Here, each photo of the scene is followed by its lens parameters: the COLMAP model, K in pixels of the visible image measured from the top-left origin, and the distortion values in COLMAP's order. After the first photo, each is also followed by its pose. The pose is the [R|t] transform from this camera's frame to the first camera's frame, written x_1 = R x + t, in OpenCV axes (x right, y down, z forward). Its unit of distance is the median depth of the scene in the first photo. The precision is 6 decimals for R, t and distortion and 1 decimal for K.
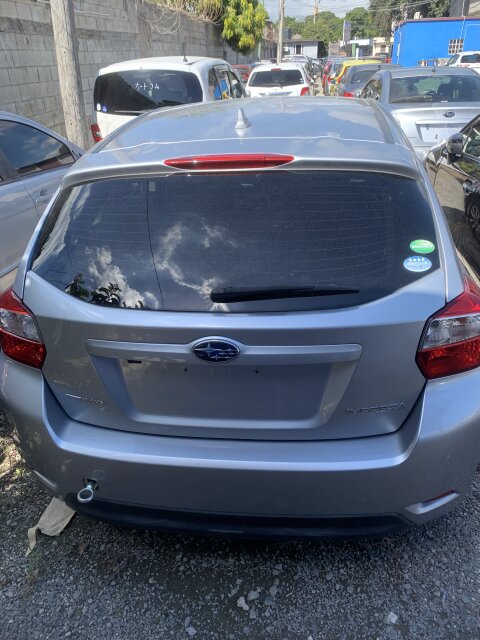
lens RADIAL K [[486.2, 0, 240.0], [0, 486.2, 320.0], [0, 0, 1]] dist [0.020574, -0.023490]
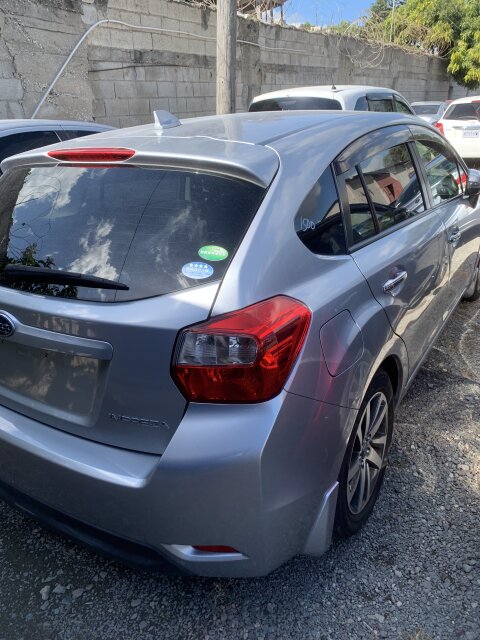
lens RADIAL K [[486.2, 0, 240.0], [0, 486.2, 320.0], [0, 0, 1]] dist [0.020574, -0.023490]
pose [[0.905189, 0.172285, -0.388525, 0.198448], [-0.196406, 0.980255, -0.022910, -0.005217], [0.376906, 0.097047, 0.921153, 0.054692]]
